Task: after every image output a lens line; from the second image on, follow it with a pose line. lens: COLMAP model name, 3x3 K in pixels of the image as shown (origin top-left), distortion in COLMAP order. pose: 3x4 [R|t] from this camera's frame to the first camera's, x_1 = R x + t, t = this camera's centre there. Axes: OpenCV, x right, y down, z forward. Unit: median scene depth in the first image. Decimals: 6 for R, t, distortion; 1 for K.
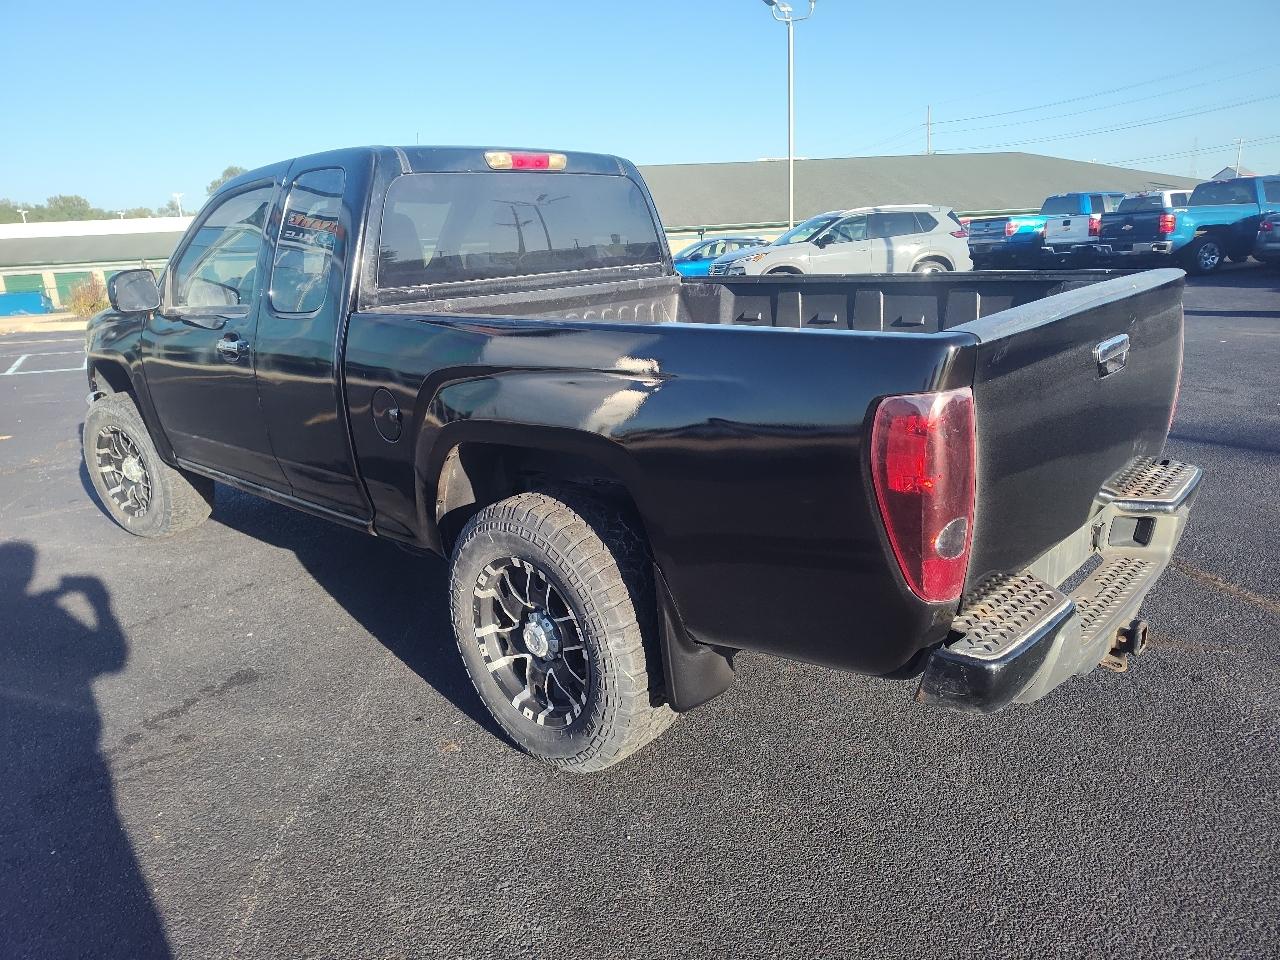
lens RADIAL K [[861.6, 0, 640.0], [0, 861.6, 480.0], [0, 0, 1]] dist [0.074608, -0.104628]
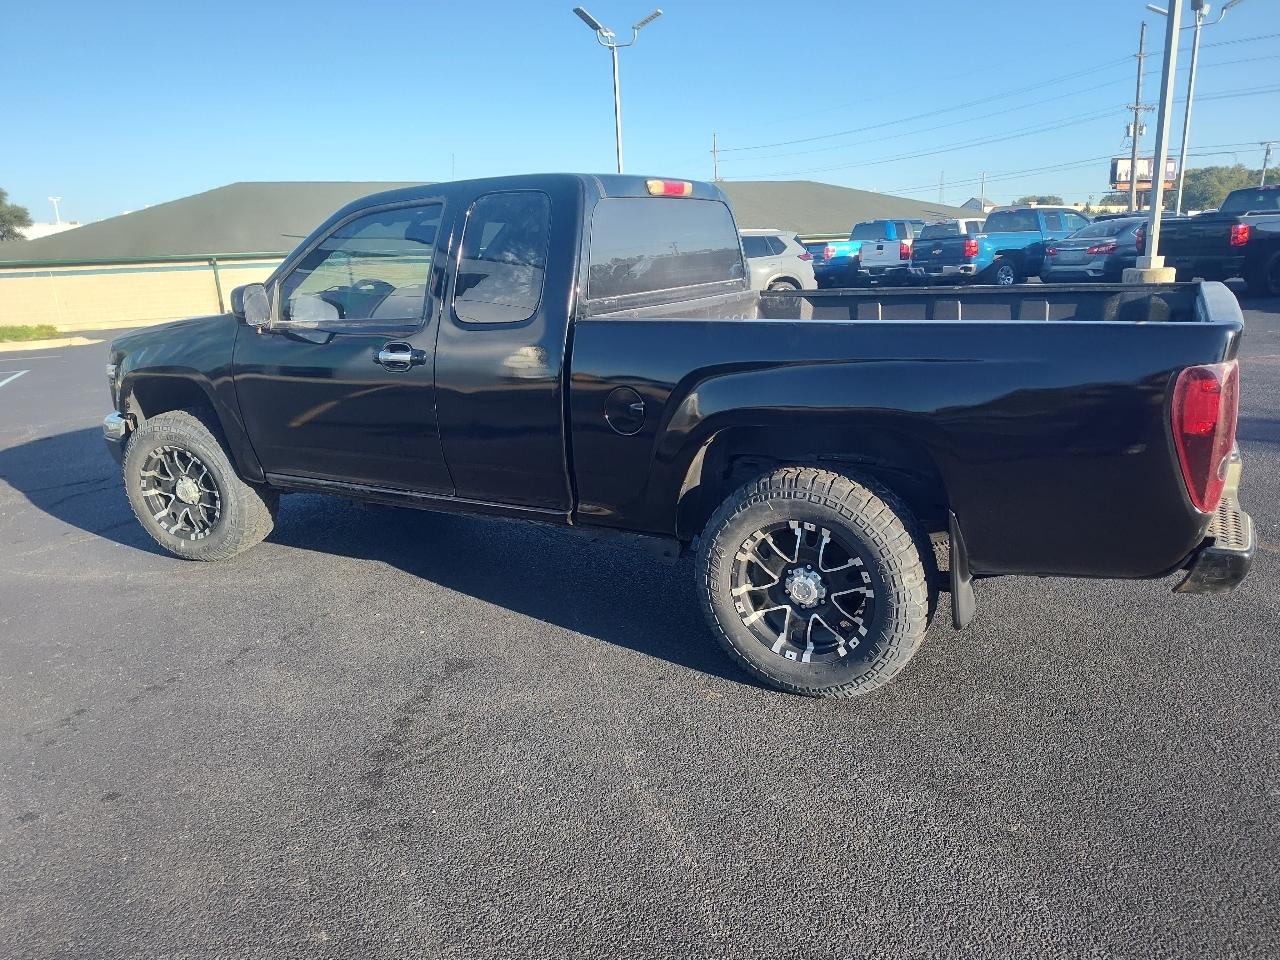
lens RADIAL K [[889.8, 0, 640.0], [0, 889.8, 480.0], [0, 0, 1]] dist [0.051721, -0.056095]
pose [[0.974339, -0.047020, 0.220119, -0.460437], [0.053357, 0.998312, -0.022926, 0.037710], [-0.218669, 0.034083, 0.975204, -0.116893]]
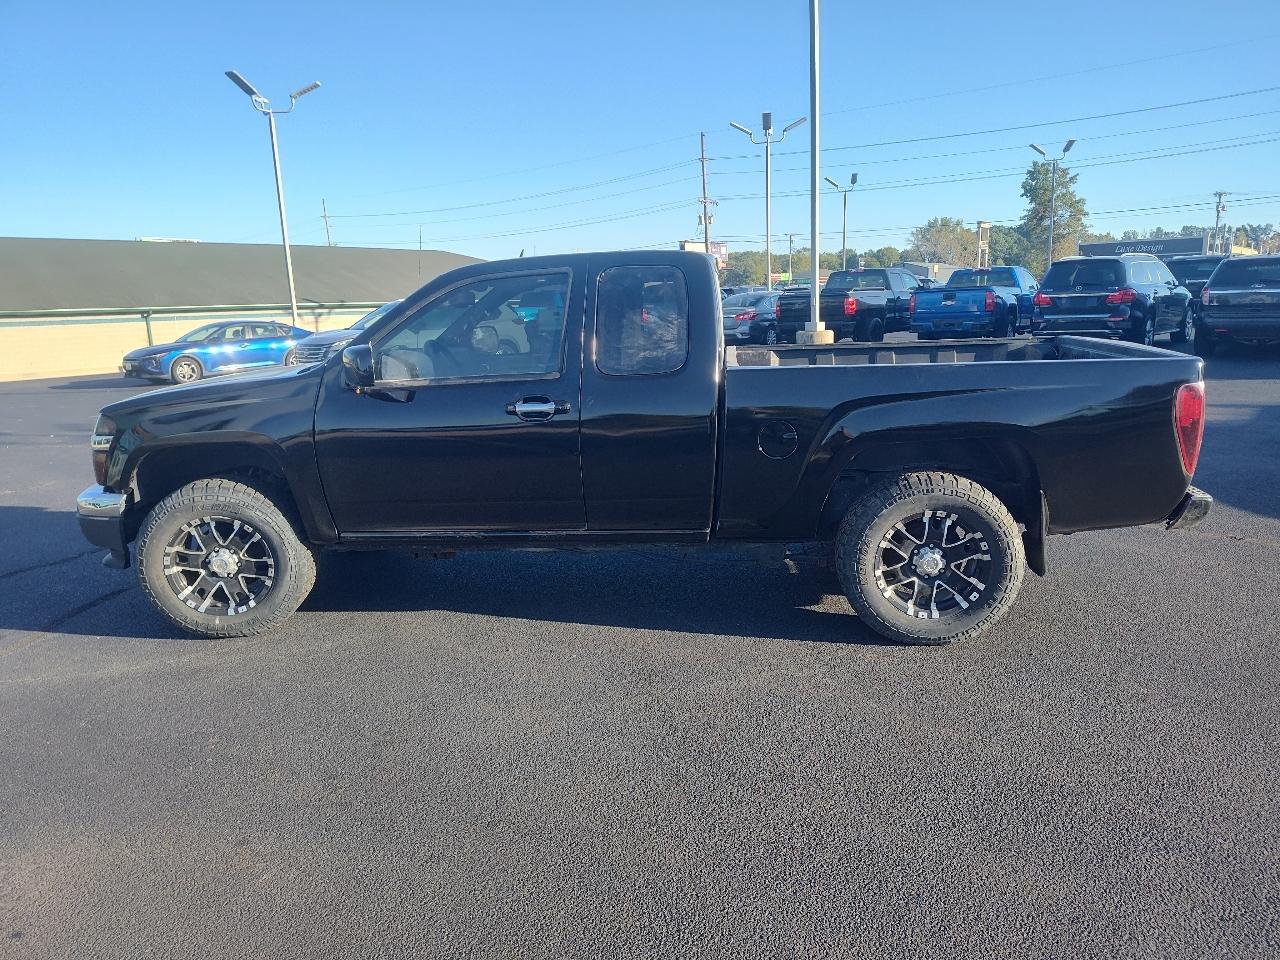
lens RADIAL K [[861.6, 0, 640.0], [0, 861.6, 480.0], [0, 0, 1]] dist [0.074608, -0.104628]
pose [[0.798160, -0.100321, 0.594035, -1.130010], [0.156016, 0.986819, -0.042972, 0.013753], [-0.581894, 0.126978, 0.803291, 0.008213]]
